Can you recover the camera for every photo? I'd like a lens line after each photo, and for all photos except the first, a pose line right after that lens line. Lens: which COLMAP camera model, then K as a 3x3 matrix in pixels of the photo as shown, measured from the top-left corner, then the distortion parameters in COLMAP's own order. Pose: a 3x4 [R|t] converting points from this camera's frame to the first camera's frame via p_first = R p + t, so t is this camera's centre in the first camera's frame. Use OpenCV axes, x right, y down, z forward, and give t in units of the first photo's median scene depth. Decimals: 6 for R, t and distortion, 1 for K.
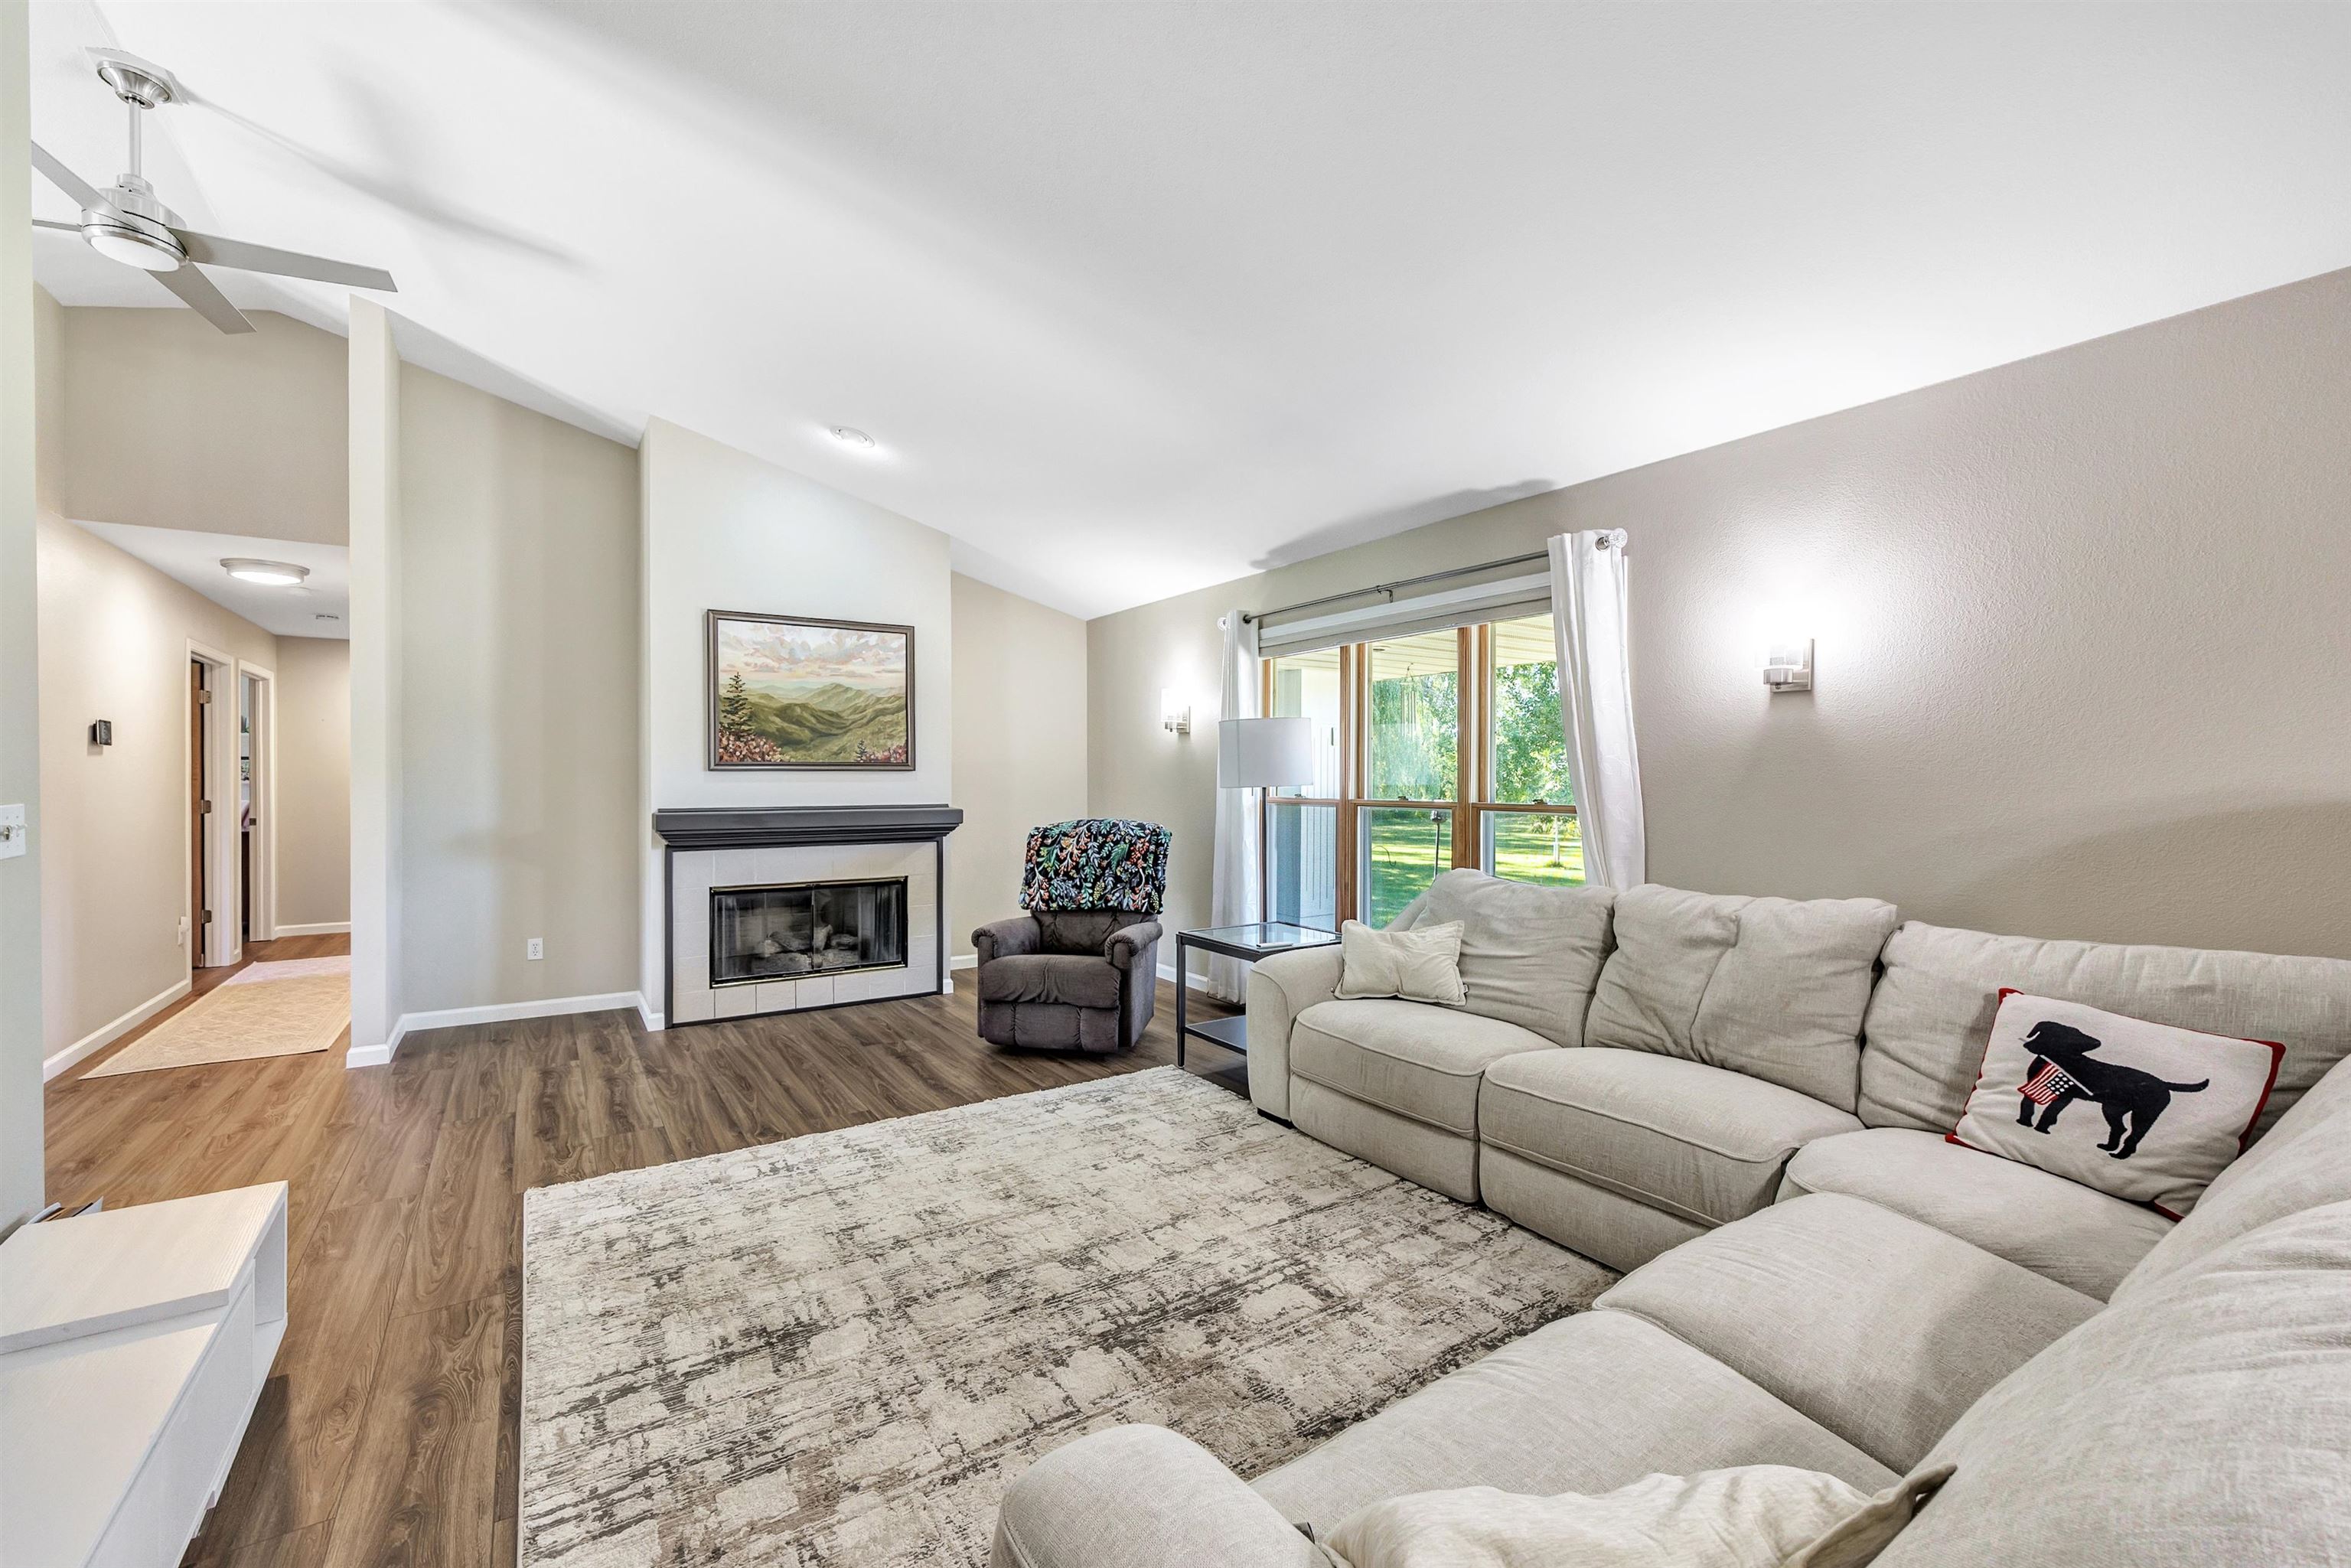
lens RADIAL K [[945.7, 0, 1175.4], [0, 945.7, 789.7], [0, 0, 1]] dist [-0.004698, 0.000432]
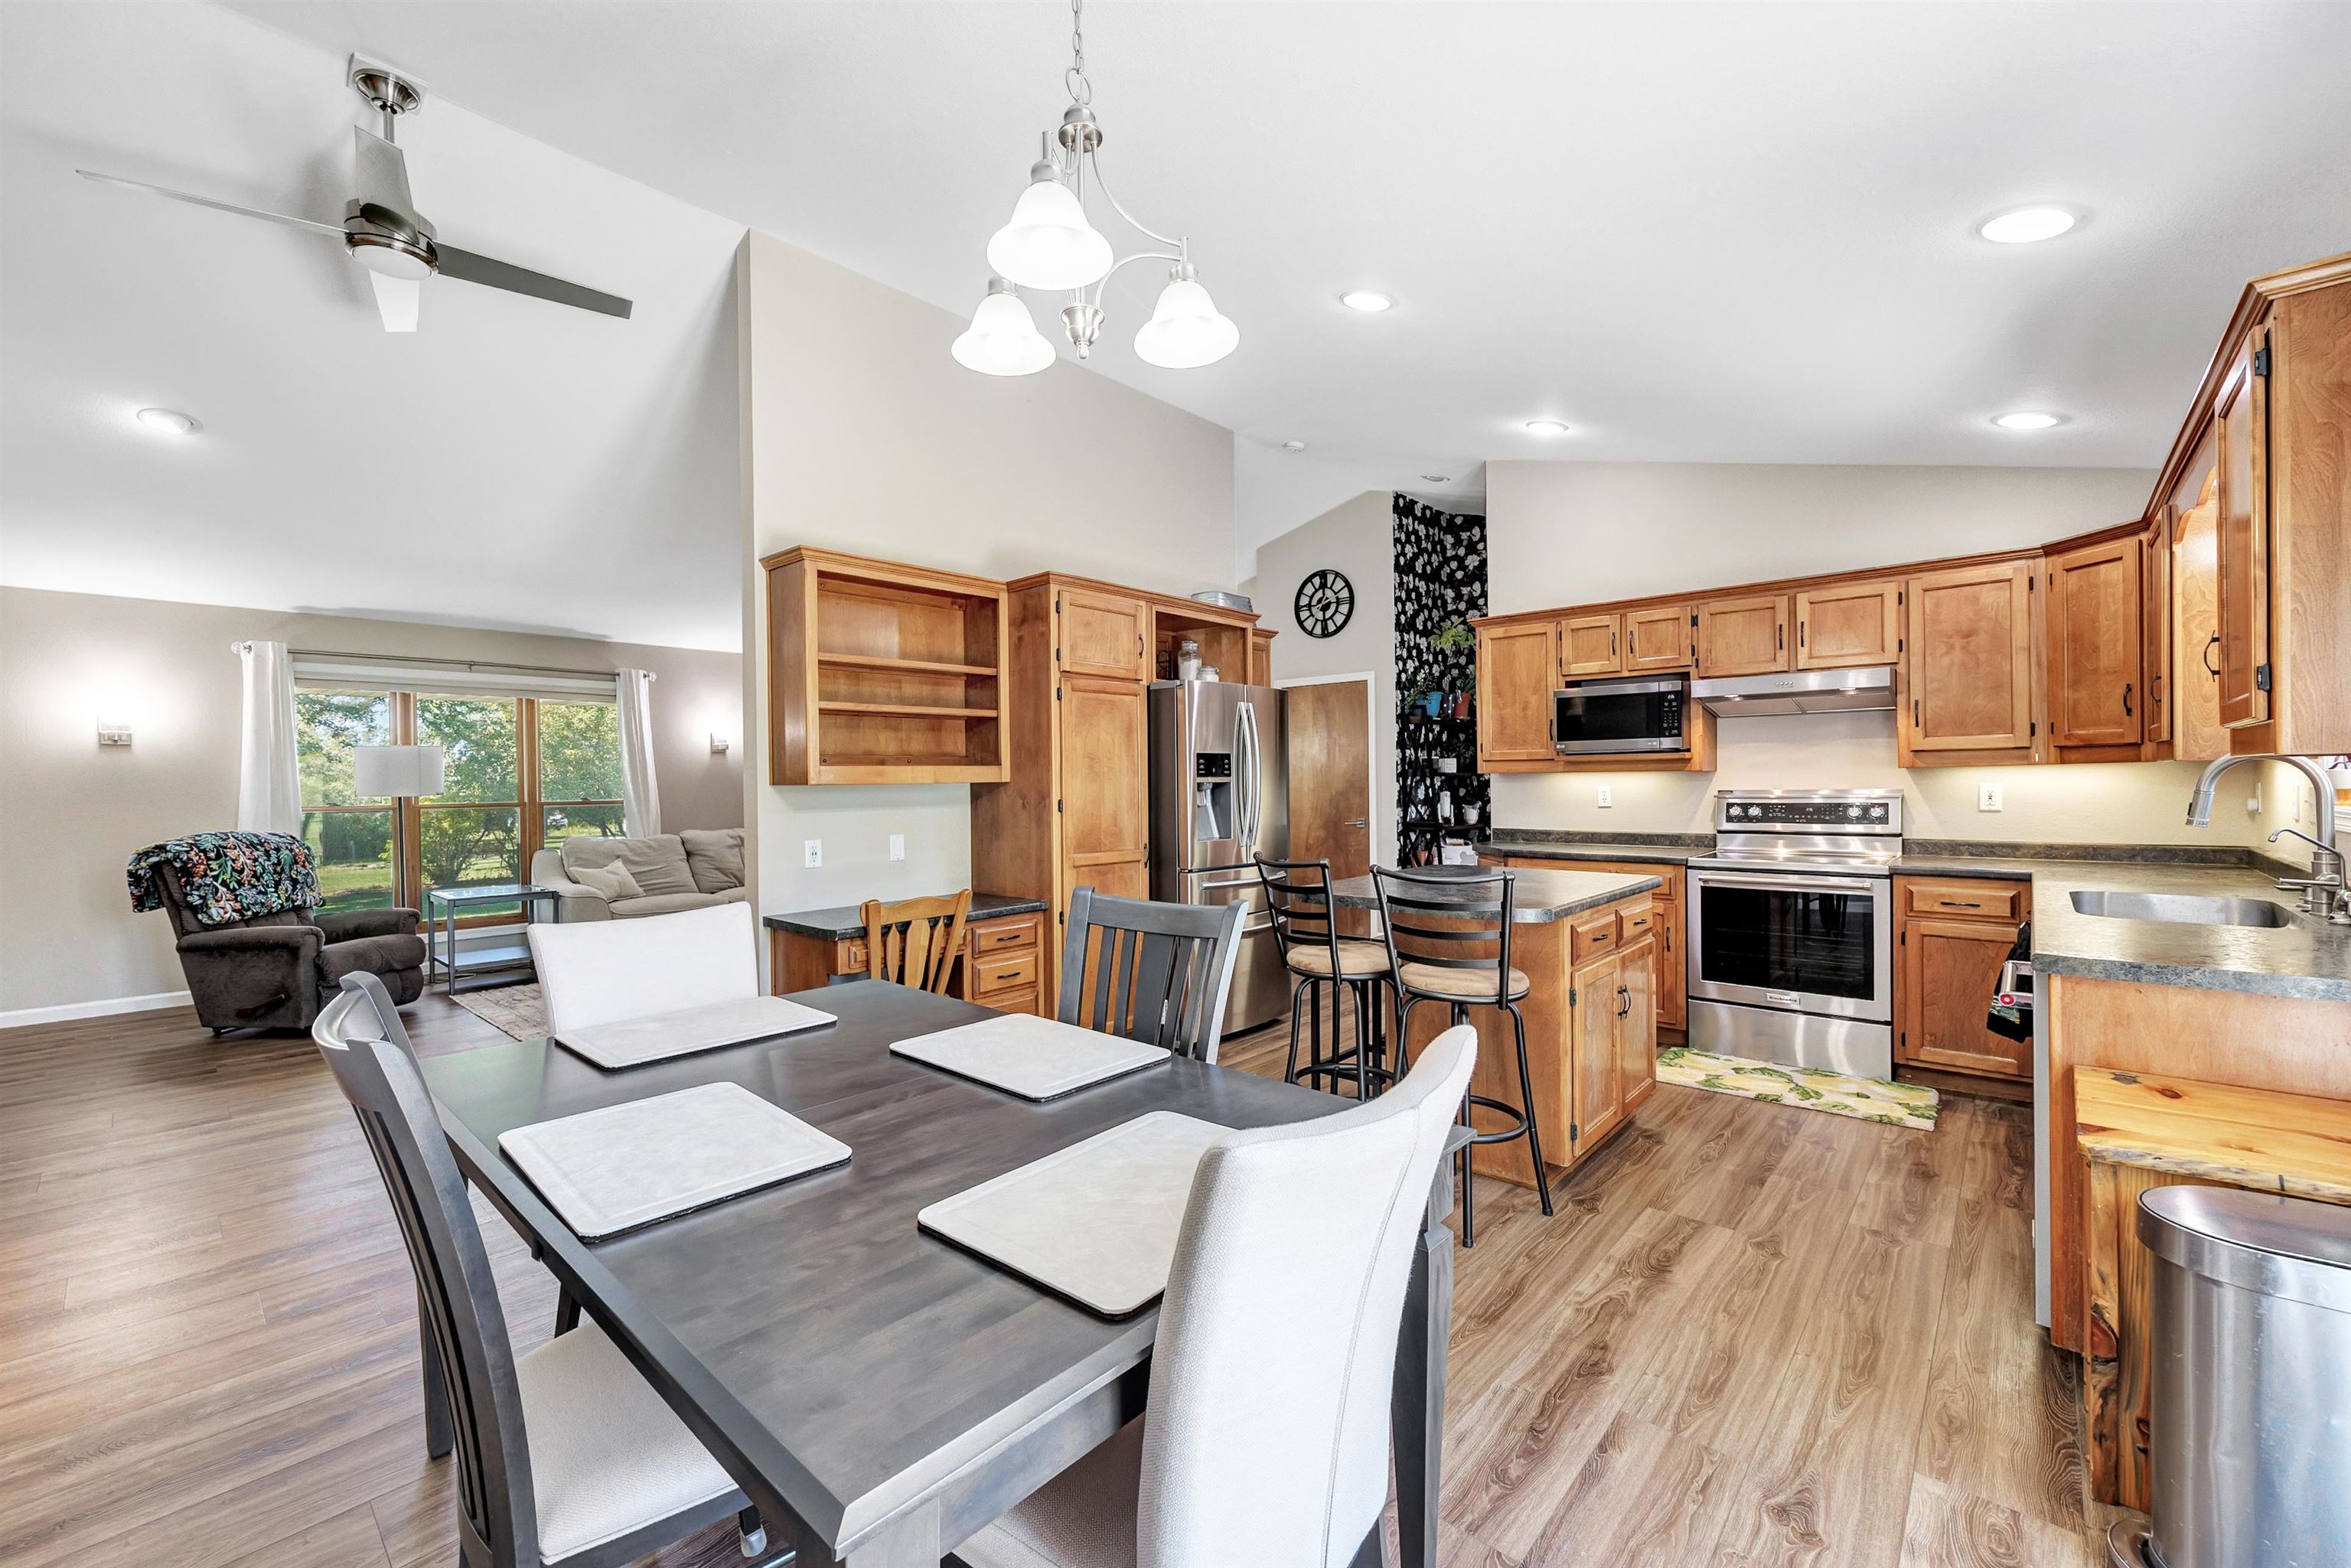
lens RADIAL K [[945.7, 0, 1154.6], [0, 945.7, 786.4], [0, 0, 1]] dist [-0.004698, 0.000432]
pose [[-0.224120, -0.006469, 0.974540, -2.615814], [0.021876, 0.999693, 0.011667, -0.015804], [-0.974316, 0.023934, -0.223910, 0.487623]]
